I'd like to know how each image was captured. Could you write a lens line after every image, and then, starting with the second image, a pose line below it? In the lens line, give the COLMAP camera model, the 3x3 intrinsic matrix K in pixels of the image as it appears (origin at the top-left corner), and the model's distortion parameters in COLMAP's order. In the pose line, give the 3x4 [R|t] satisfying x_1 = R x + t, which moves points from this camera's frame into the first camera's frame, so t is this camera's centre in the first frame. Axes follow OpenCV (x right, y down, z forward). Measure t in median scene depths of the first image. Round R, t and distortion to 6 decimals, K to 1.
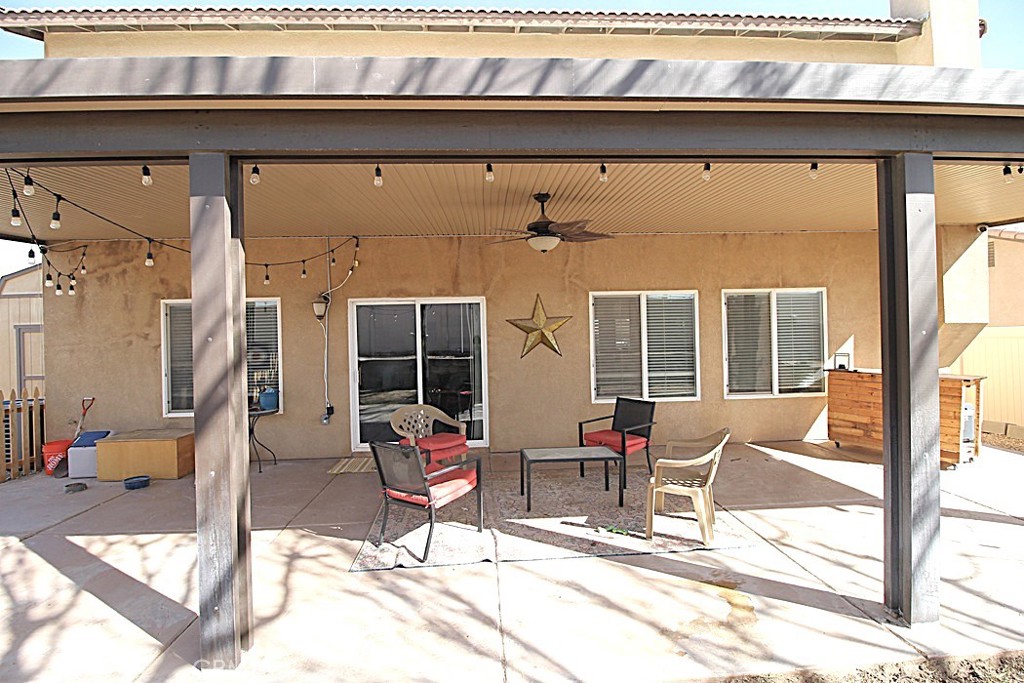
lens RADIAL K [[478.5, 0, 511.7], [0, 478.5, 330.9], [0, 0, 1]] dist [0.001250, -0.012771]
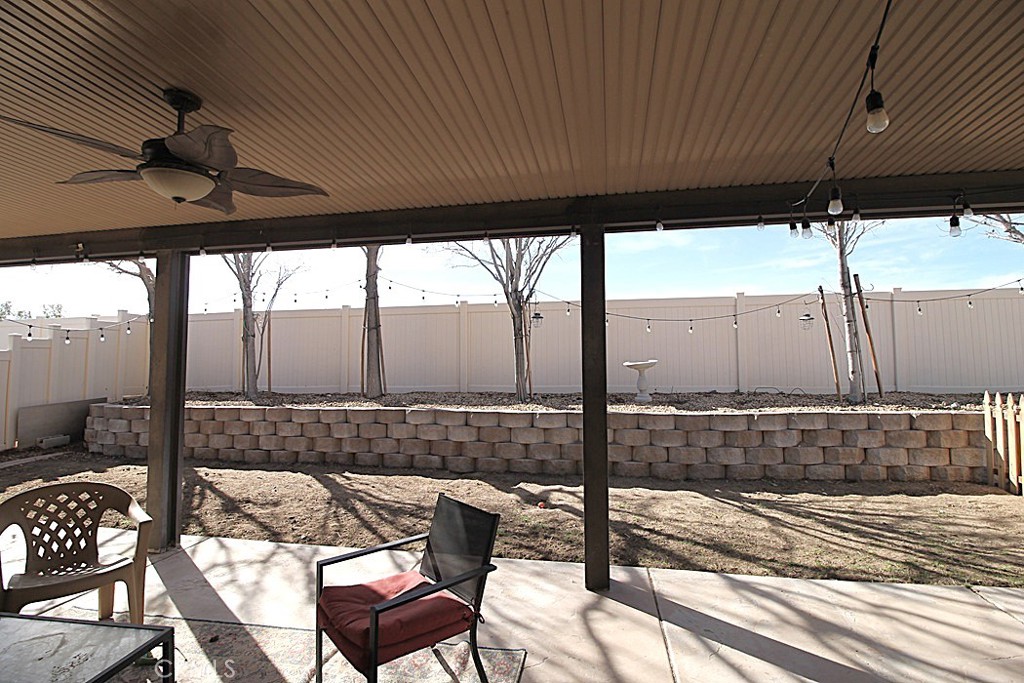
lens RADIAL K [[479.6, 0, 512.8], [0, 479.6, 328.1], [0, 0, 1]] dist [0.000937, -0.012506]
pose [[-0.964114, 0.044929, 0.261658, -0.632854], [0.026230, 0.996874, -0.074525, 0.039147], [-0.264189, -0.064988, -0.962279, 2.084167]]
